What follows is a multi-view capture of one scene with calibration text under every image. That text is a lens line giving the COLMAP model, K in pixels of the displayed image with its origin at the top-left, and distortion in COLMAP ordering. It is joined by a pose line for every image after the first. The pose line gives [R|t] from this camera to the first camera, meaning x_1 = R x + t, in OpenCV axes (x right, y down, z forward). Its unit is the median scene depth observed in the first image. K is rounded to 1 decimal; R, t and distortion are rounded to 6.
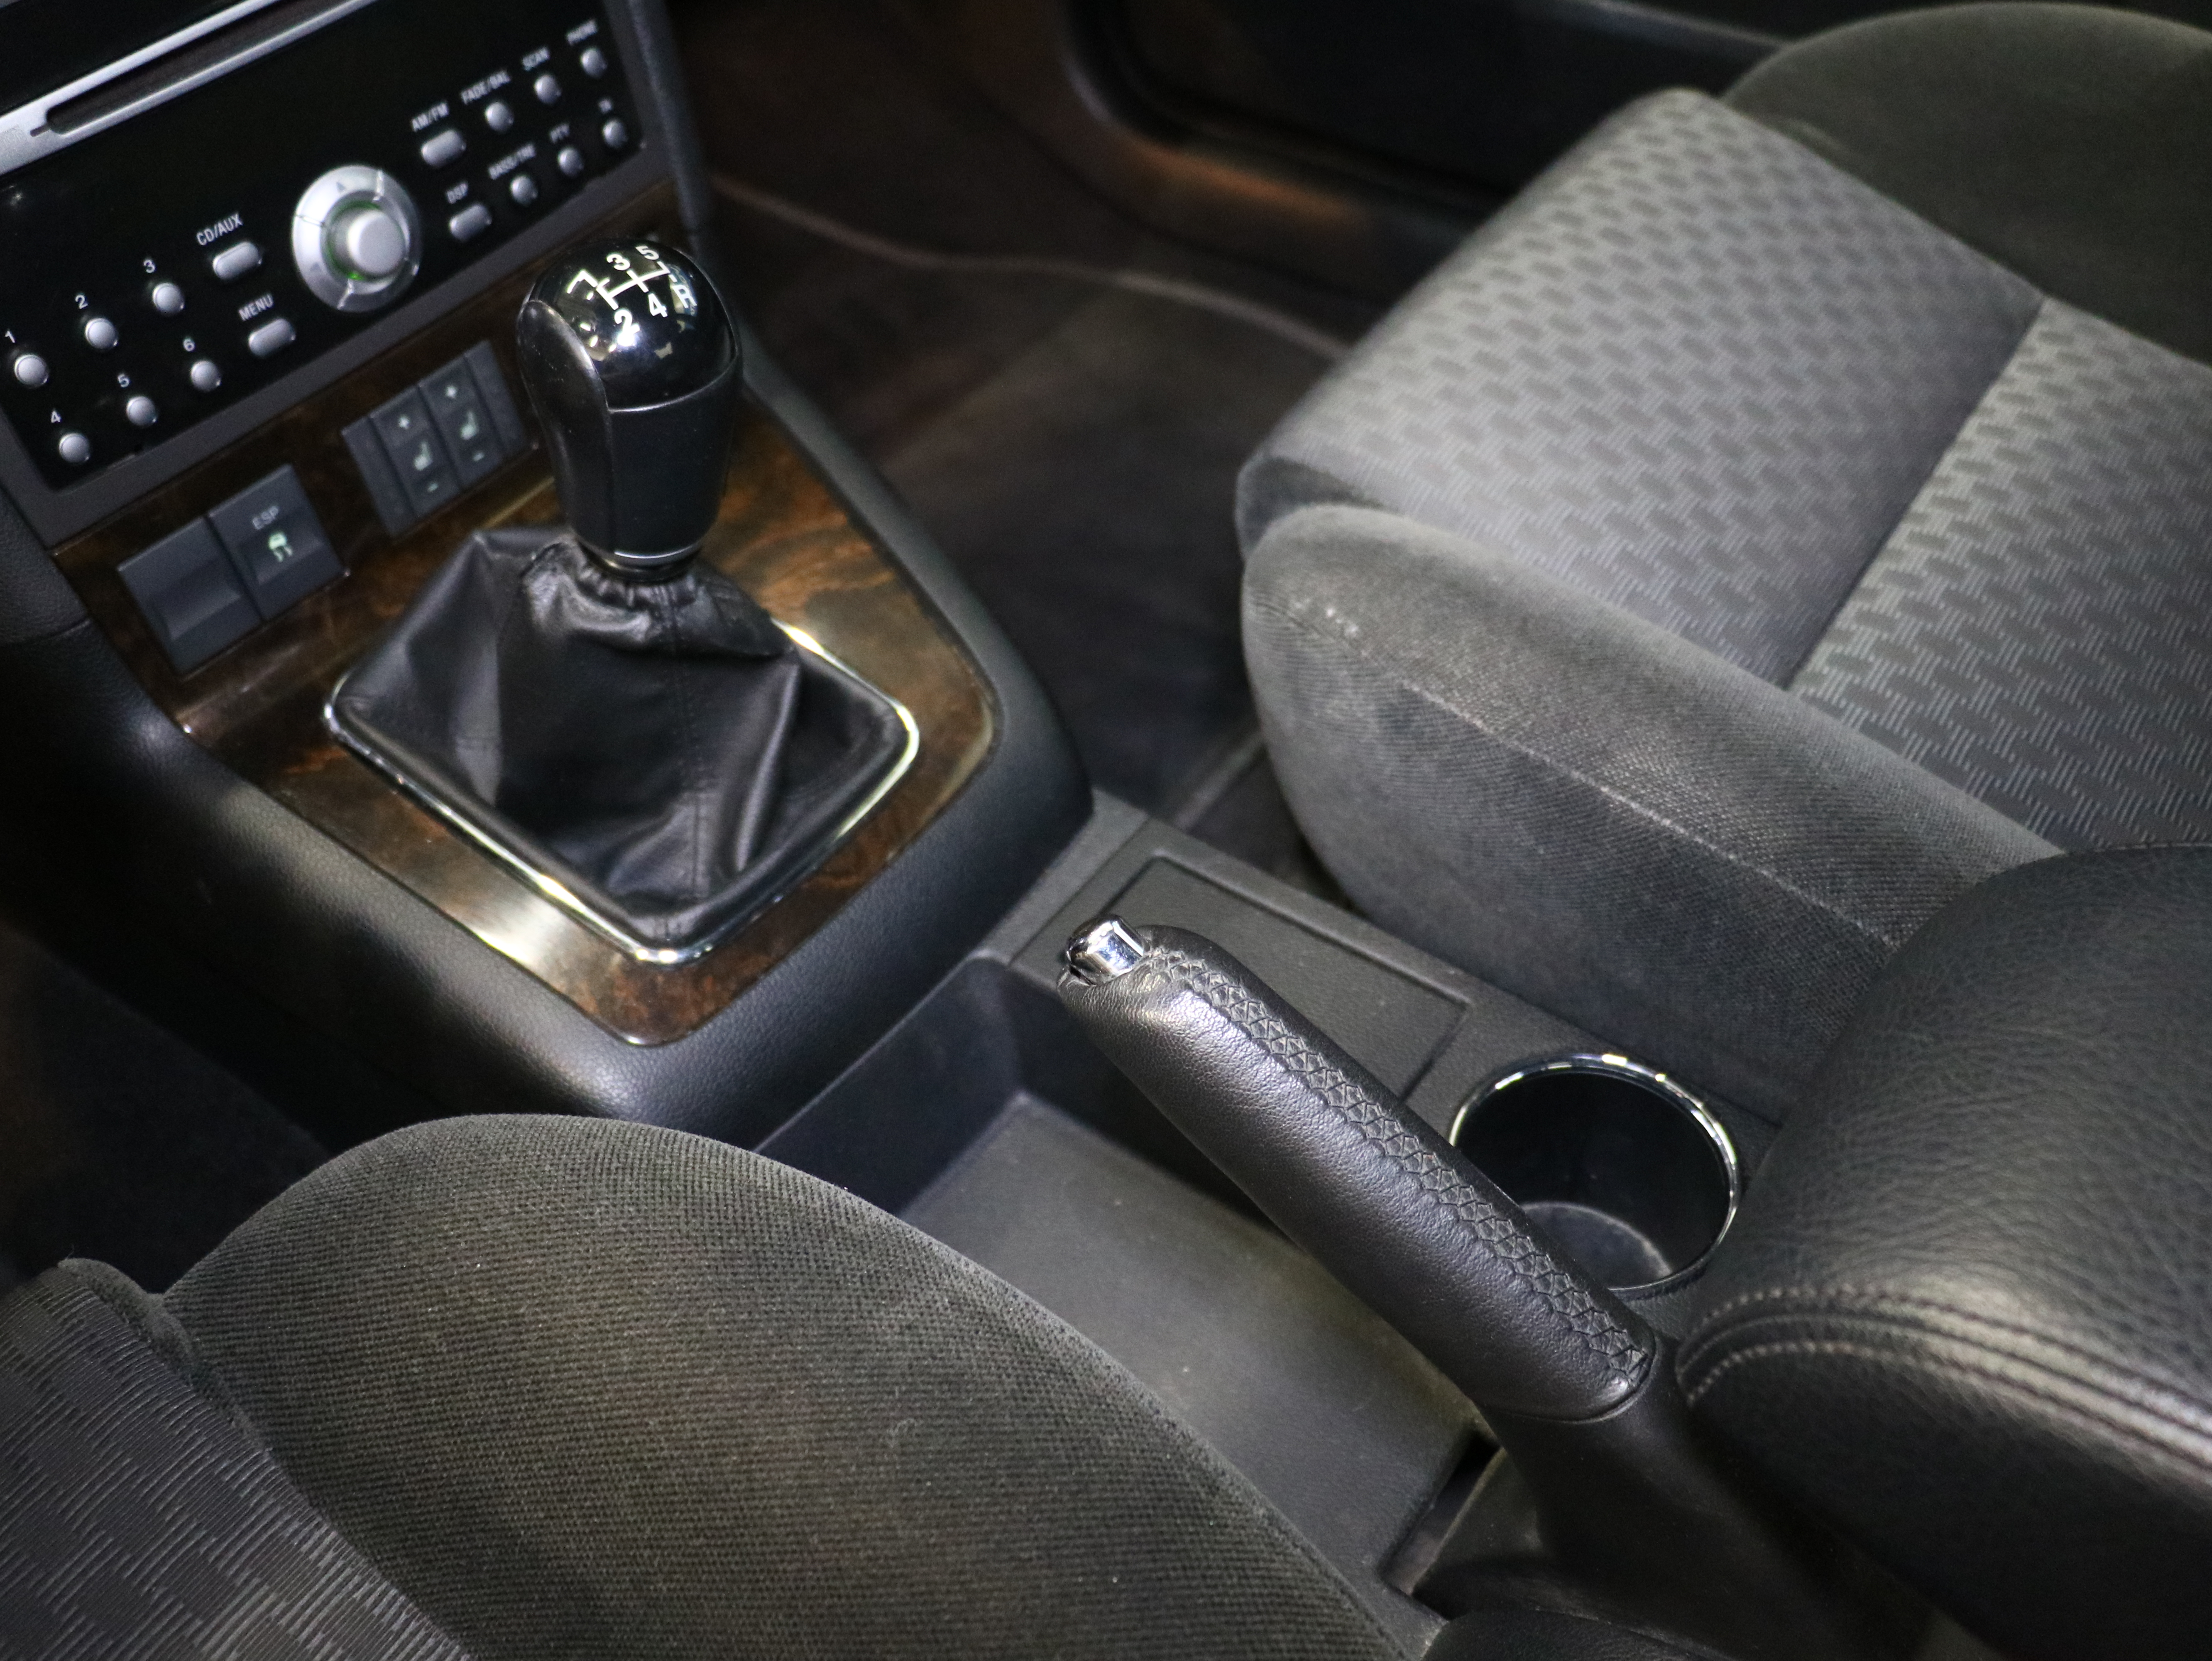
lens RADIAL K [[1977.2, 0, 1092.8], [0, 1977.2, 826.9], [0, 0, 1]] dist [-0.021611, 0.026377]
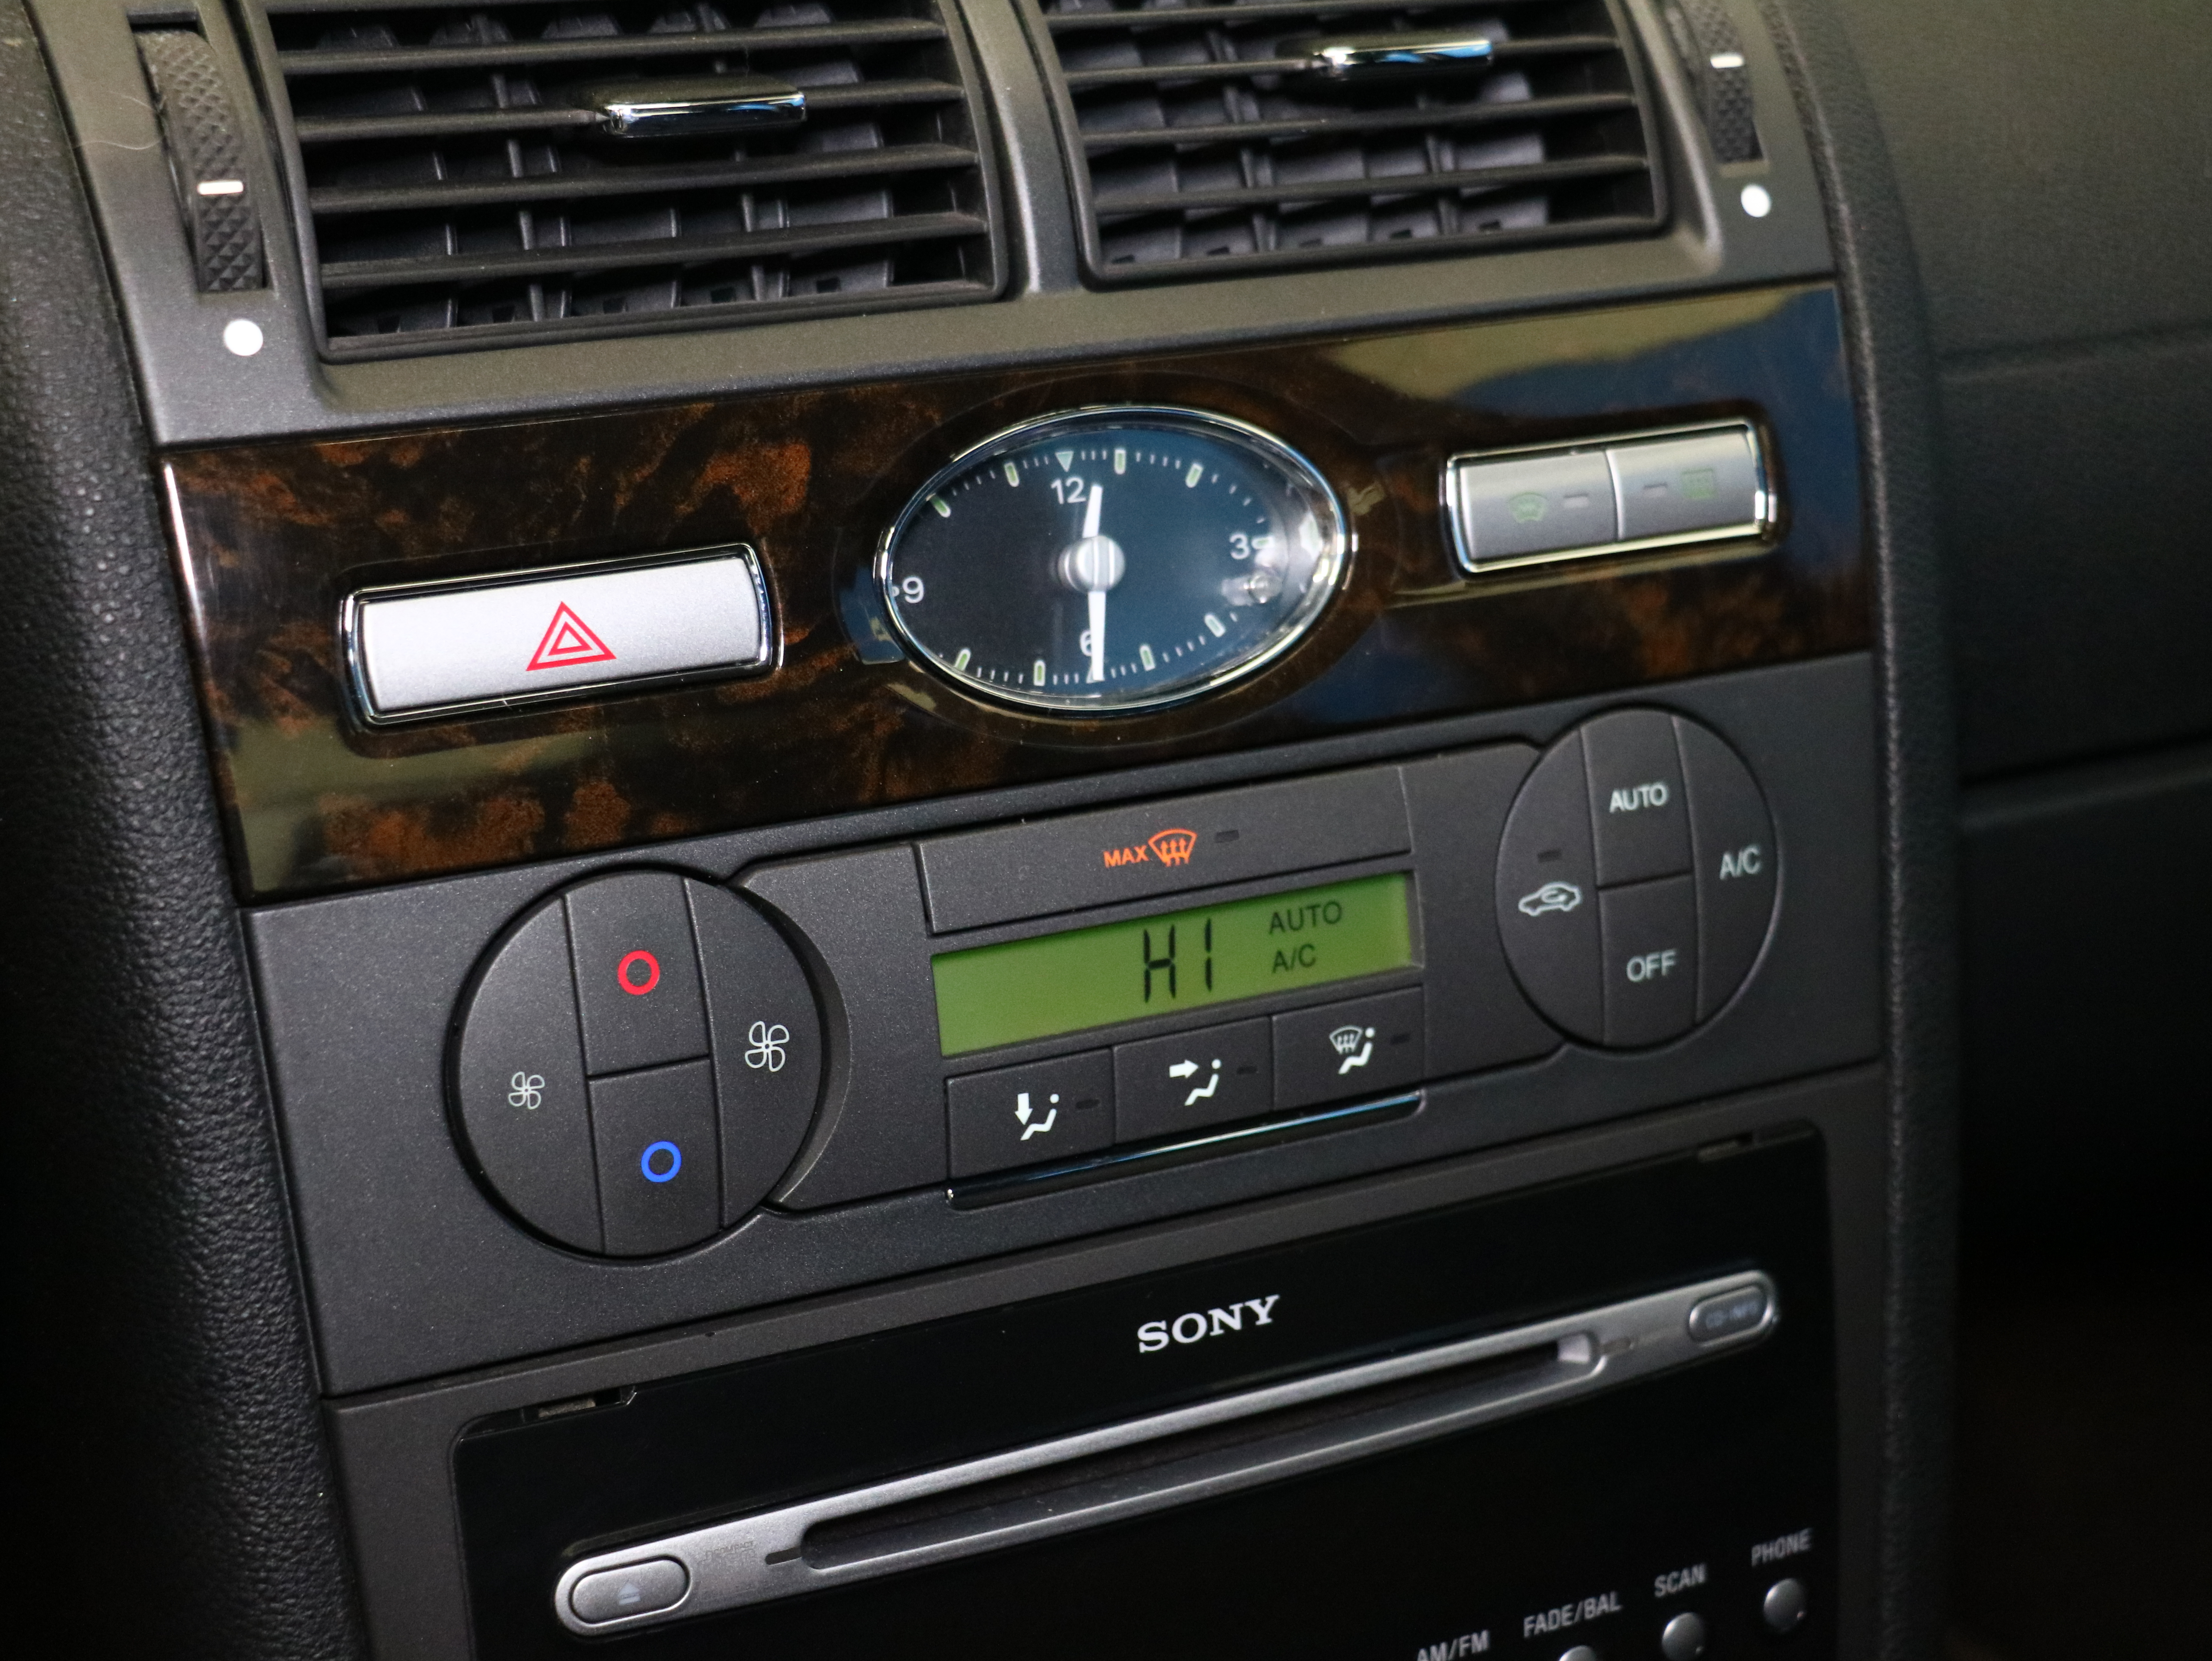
lens RADIAL K [[3784.3, 0, 1116.3], [0, 3784.3, 827.3], [0, 0, 1]] dist [-0.007148, 0.000000]
pose [[0.898563, 0.215404, -0.382342, -0.084386], [-0.359400, 0.861166, -0.359480, -0.158852], [0.251826, 0.460429, 0.851228, 0.039437]]
